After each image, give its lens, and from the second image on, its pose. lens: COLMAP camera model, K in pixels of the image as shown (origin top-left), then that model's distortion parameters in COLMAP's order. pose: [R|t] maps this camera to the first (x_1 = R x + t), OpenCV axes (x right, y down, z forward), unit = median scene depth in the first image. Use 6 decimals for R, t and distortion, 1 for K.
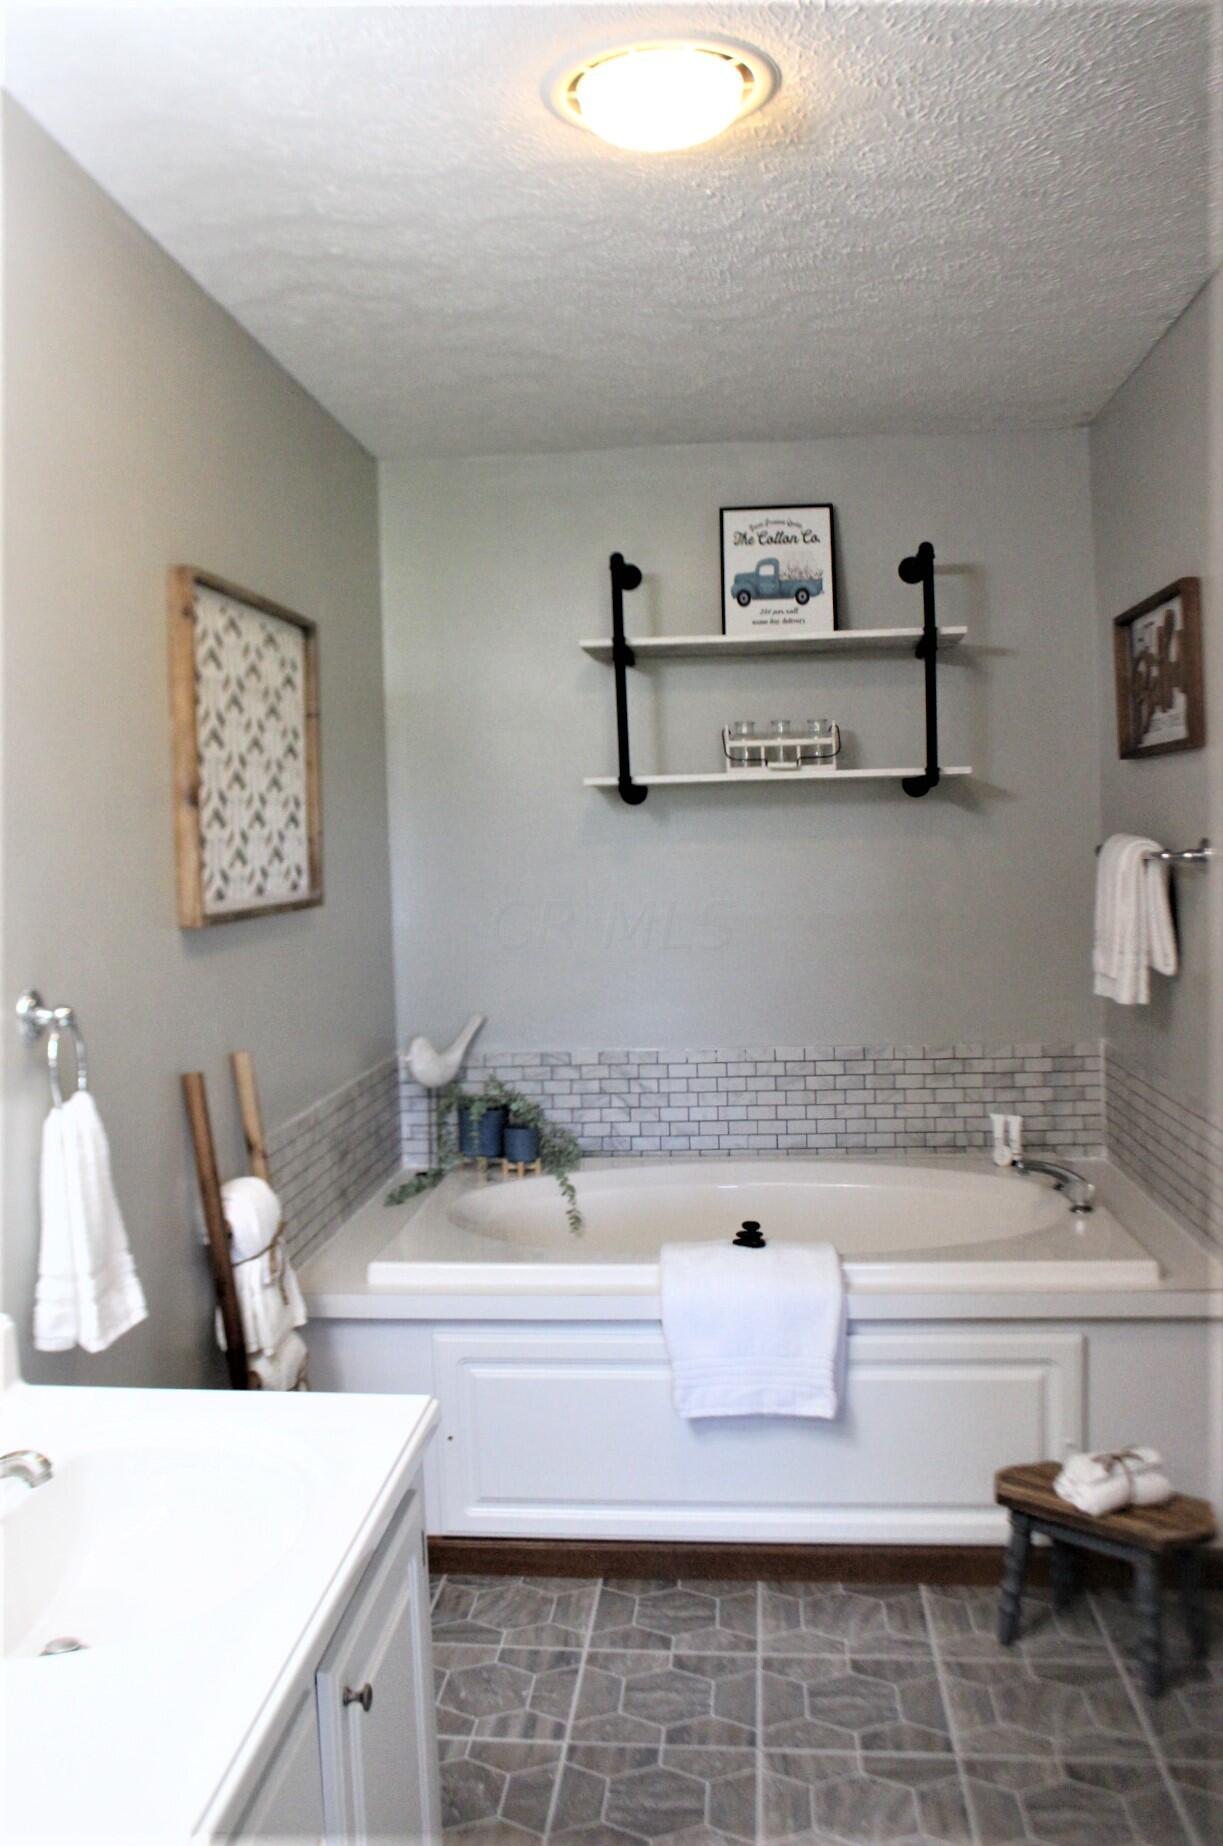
lens RADIAL K [[1689.6, 0, 611.5], [0, 1689.6, 923.0], [0, 0, 1]] dist [-0.128995, 0.145457]
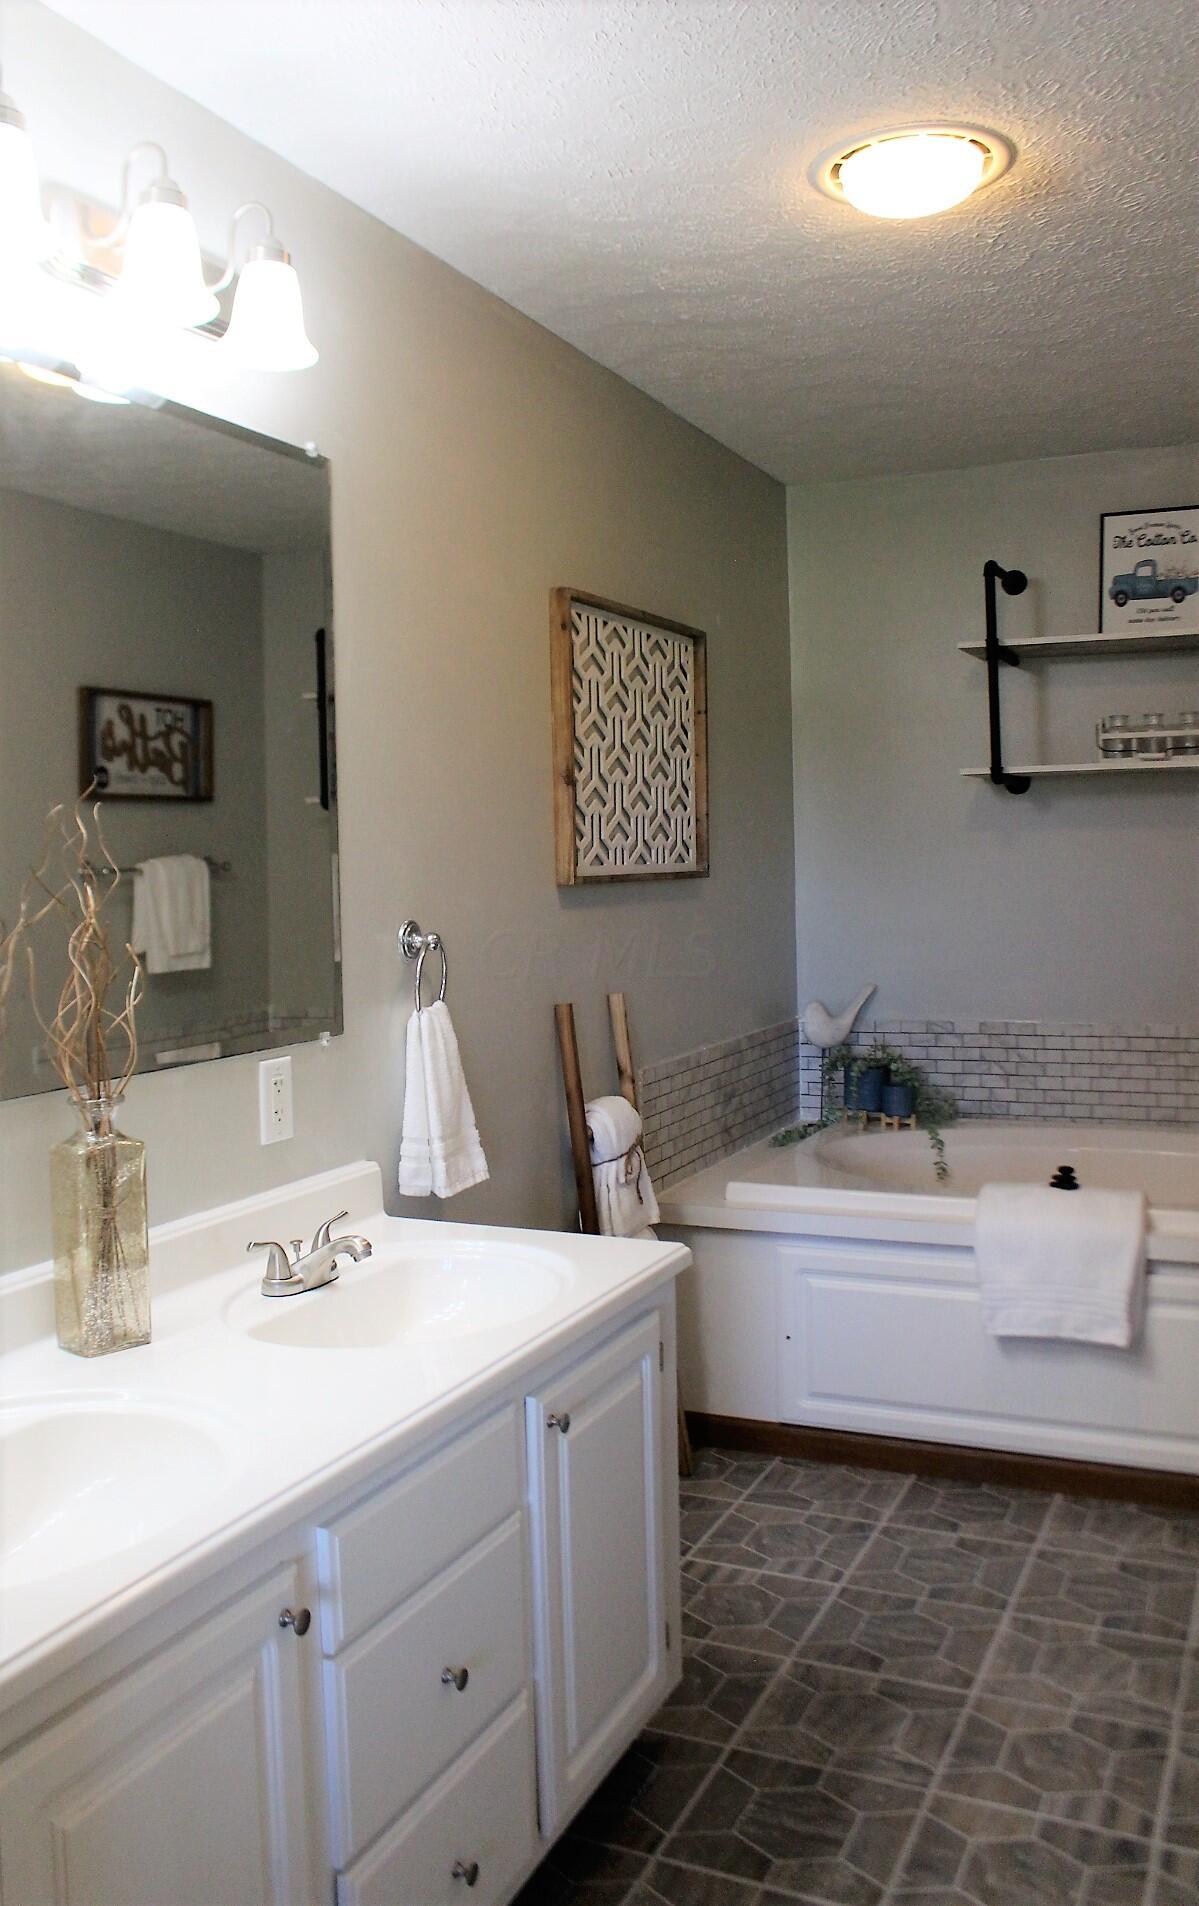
lens RADIAL K [[1647.9, 0, 599.5], [0, 1647.9, 953.0], [0, 0, 1]] dist [-0.112715, 0.151412]
pose [[0.951071, 0.026233, -0.307856, 0.119332], [-0.021268, 0.999584, 0.019472, 0.023872], [0.308239, -0.011972, 0.951234, -0.109926]]
